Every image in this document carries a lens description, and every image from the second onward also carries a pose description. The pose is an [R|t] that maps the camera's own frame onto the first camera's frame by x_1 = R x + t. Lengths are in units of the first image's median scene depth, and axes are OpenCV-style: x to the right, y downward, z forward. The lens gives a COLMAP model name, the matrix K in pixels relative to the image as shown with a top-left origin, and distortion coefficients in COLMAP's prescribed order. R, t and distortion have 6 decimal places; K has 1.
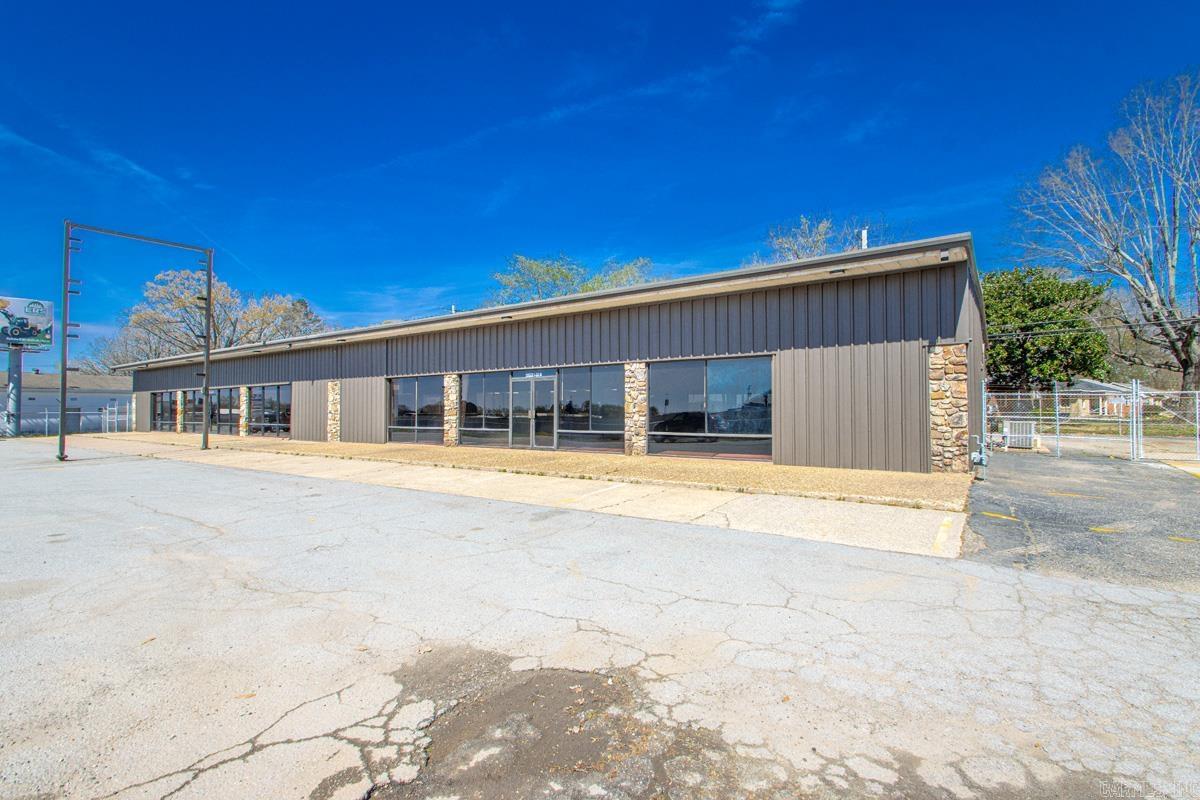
lens RADIAL K [[553.7, 0, 600.0], [0, 553.7, 395.7], [0, 0, 1]] dist [0.009193, -0.011994]
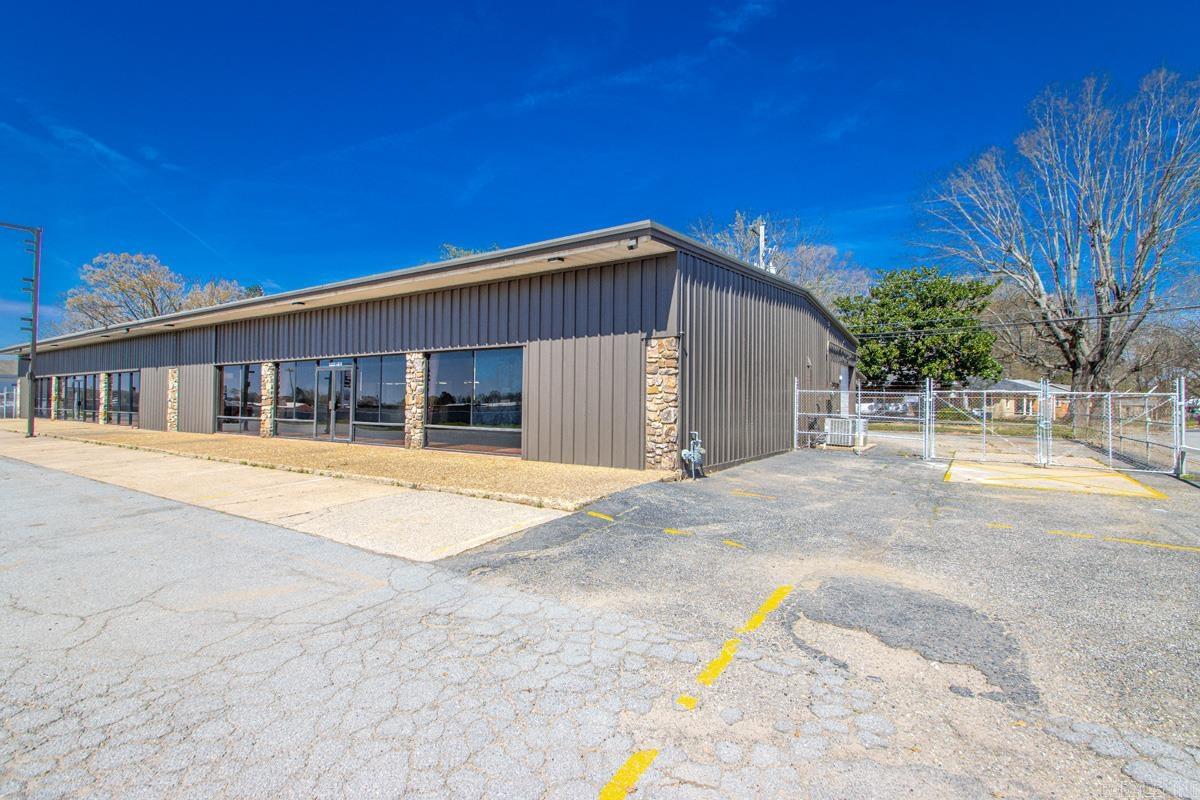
lens RADIAL K [[553.2, 0, 599.3], [0, 553.2, 408.5], [0, 0, 1]] dist [0.000404, -0.010355]
pose [[0.999246, 0.013282, 0.036476, 0.301692], [-0.014539, 0.999302, 0.034418, -0.000333], [-0.035993, -0.034923, 0.998742, 0.024679]]
